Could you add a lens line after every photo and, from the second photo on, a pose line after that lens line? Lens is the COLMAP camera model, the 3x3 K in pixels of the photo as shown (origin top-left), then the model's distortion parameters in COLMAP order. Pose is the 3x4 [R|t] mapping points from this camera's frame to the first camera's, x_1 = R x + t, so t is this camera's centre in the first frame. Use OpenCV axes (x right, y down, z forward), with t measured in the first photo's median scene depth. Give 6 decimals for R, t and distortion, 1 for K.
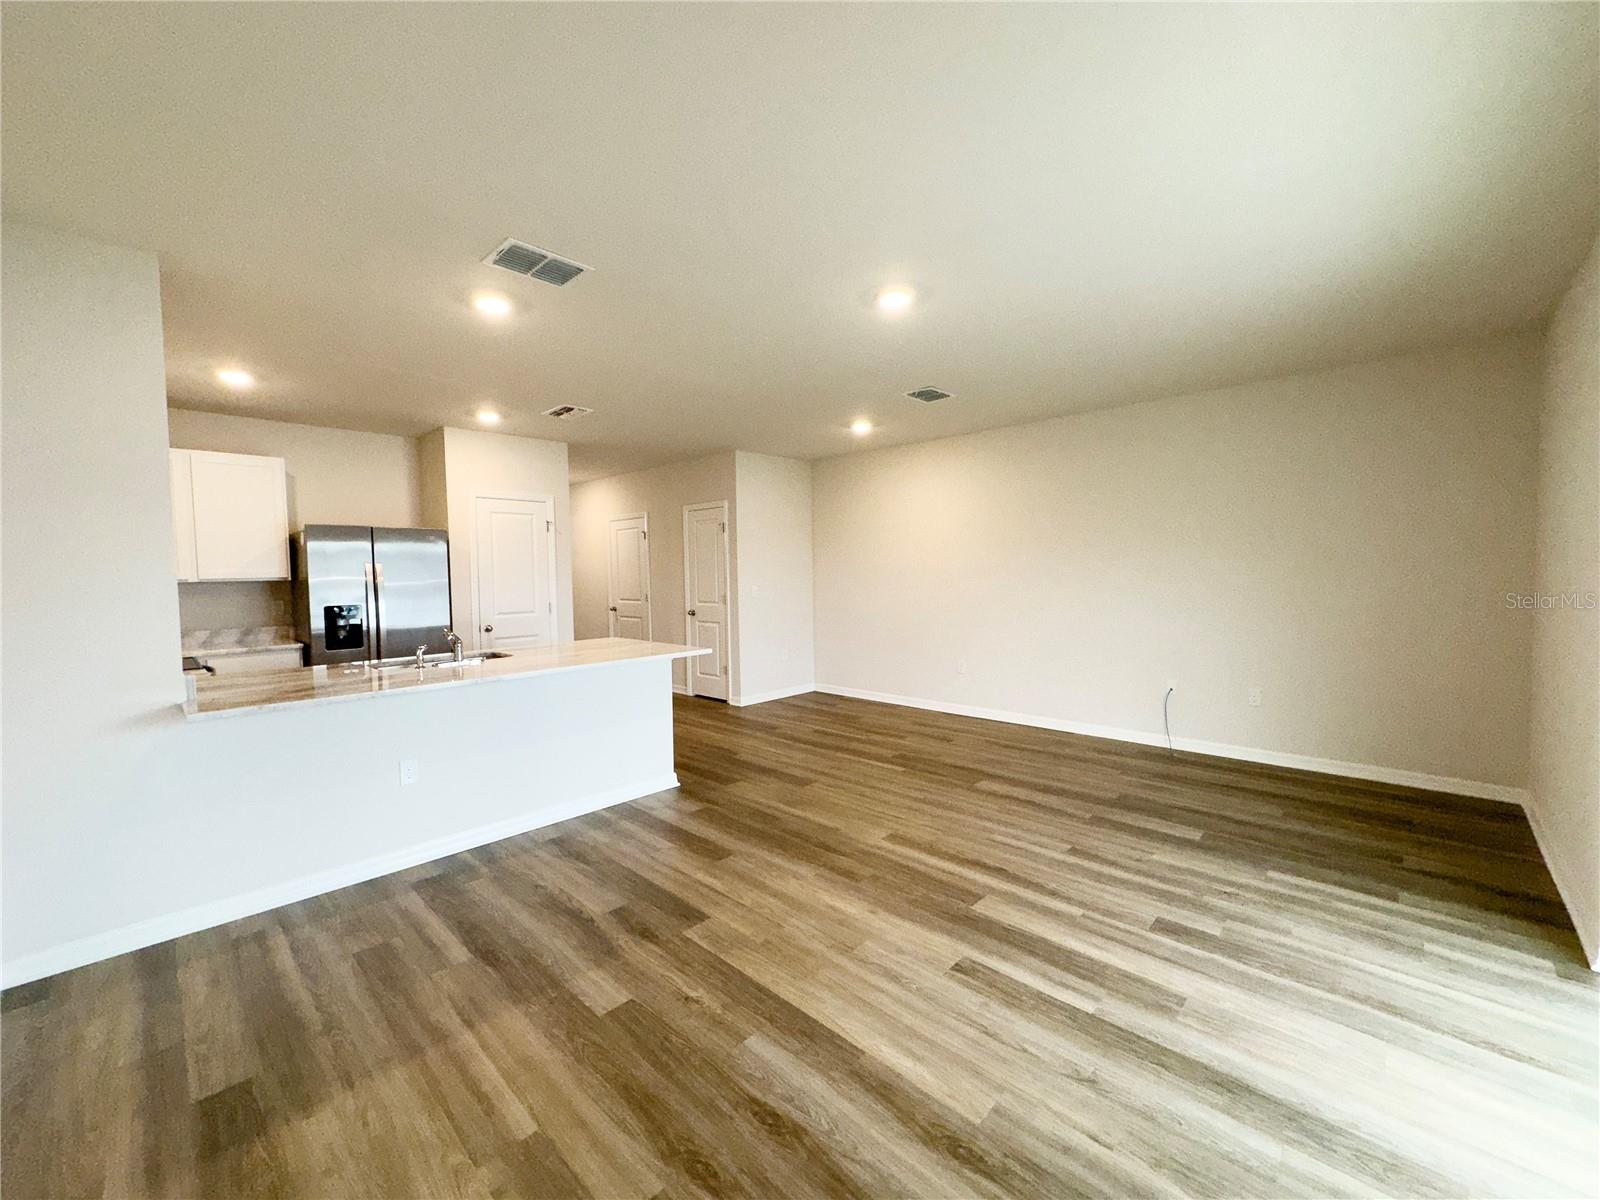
lens RADIAL K [[640.5, 0, 797.3], [0, 640.5, 599.1], [0, 0, 1]] dist [-0.004004, -0.000384]
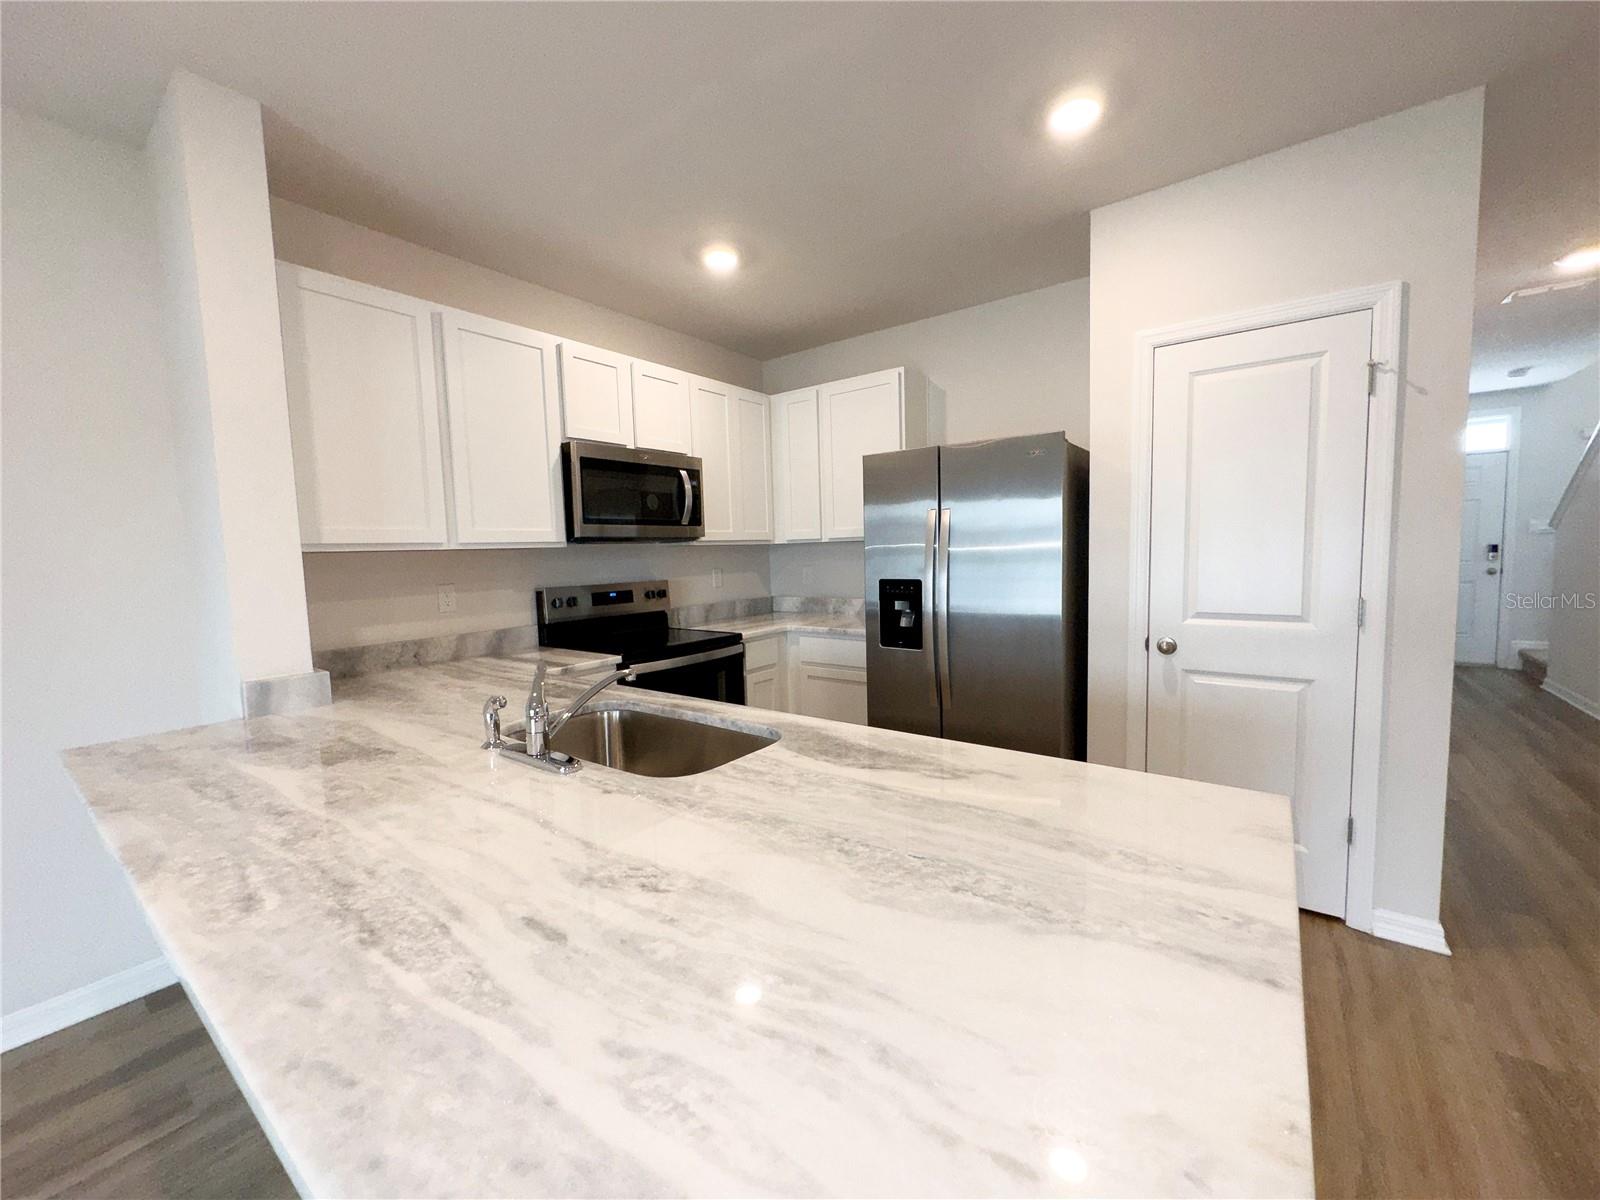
lens RADIAL K [[640.5, 0, 787.3], [0, 640.5, 597.3], [0, 0, 1]] dist [-0.004004, -0.000384]
pose [[0.121659, 0.091623, -0.988334, -0.155614], [-0.025604, 0.995689, 0.089153, -0.038319], [0.992242, 0.014459, 0.123481, 1.209626]]
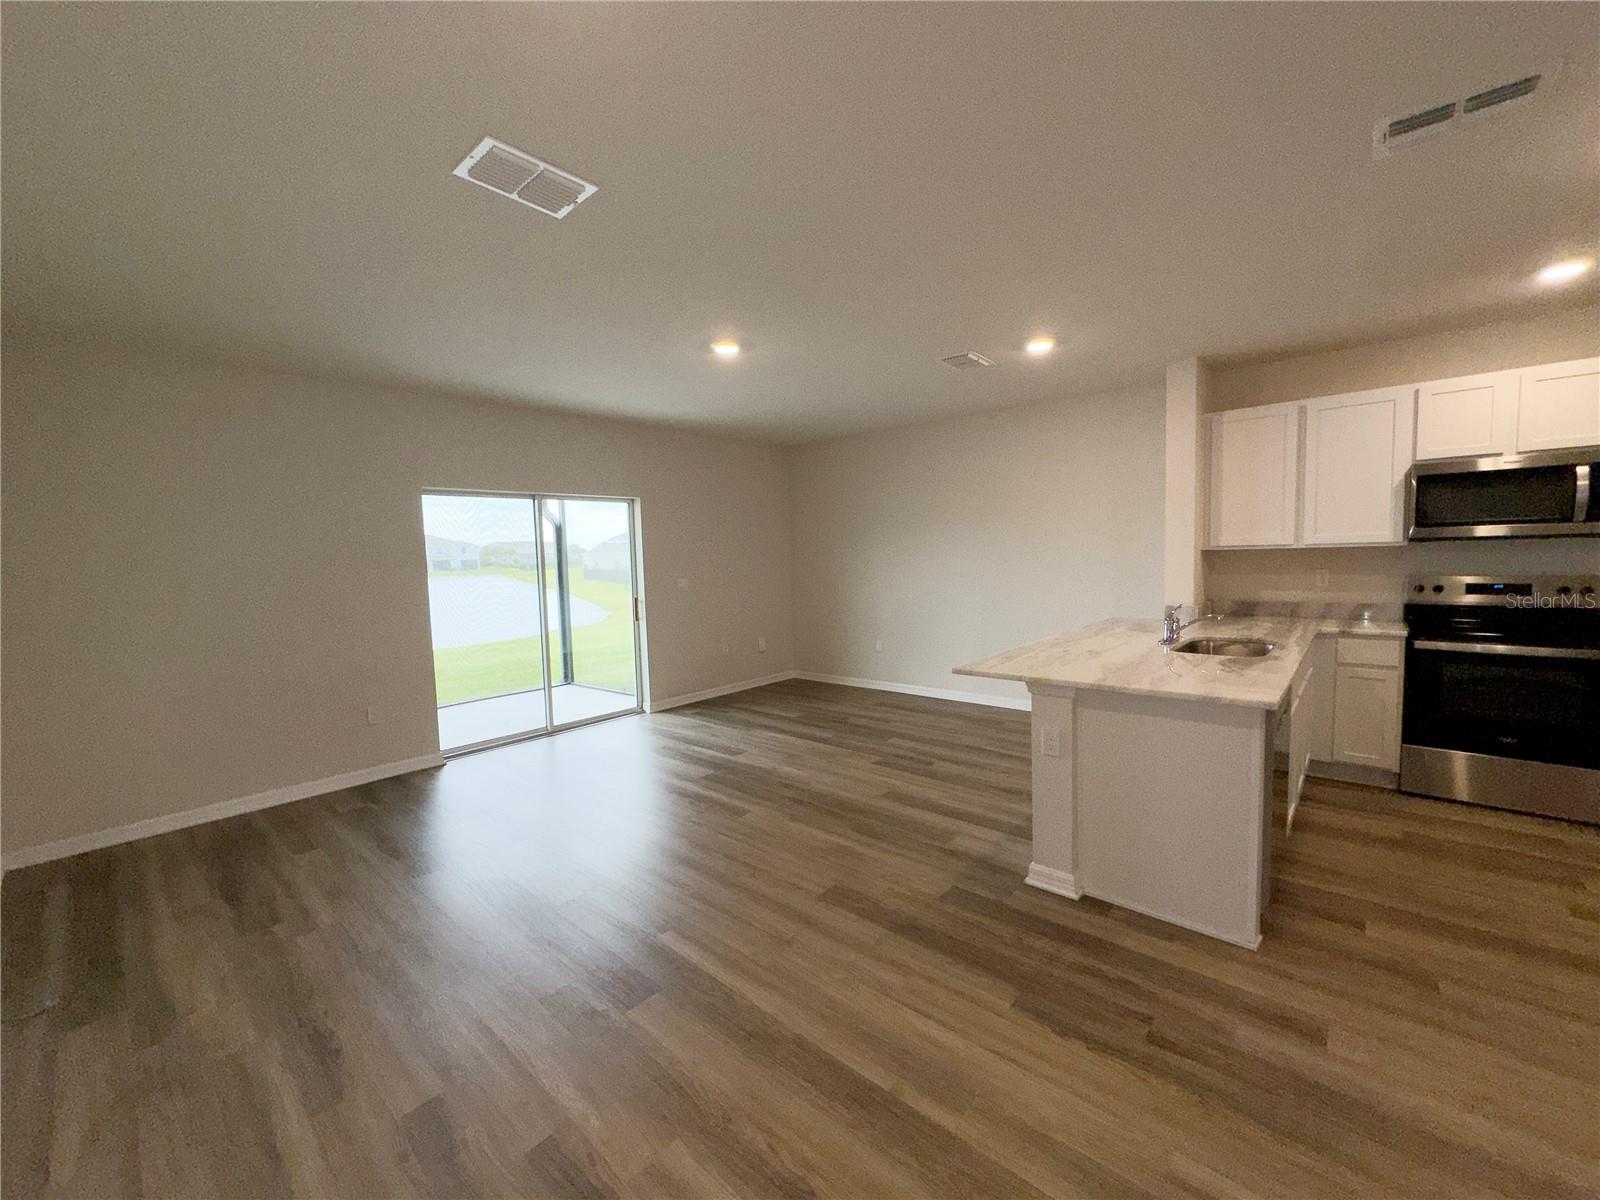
lens RADIAL K [[640.5, 0, 802.1], [0, 640.5, 600.3], [0, 0, 1]] dist [-0.004004, -0.000384]
pose [[-0.997914, 0.052816, -0.037121, 0.069912], [0.048263, 0.992266, 0.114361, -0.107508], [0.042874, 0.112331, -0.992745, 2.141311]]
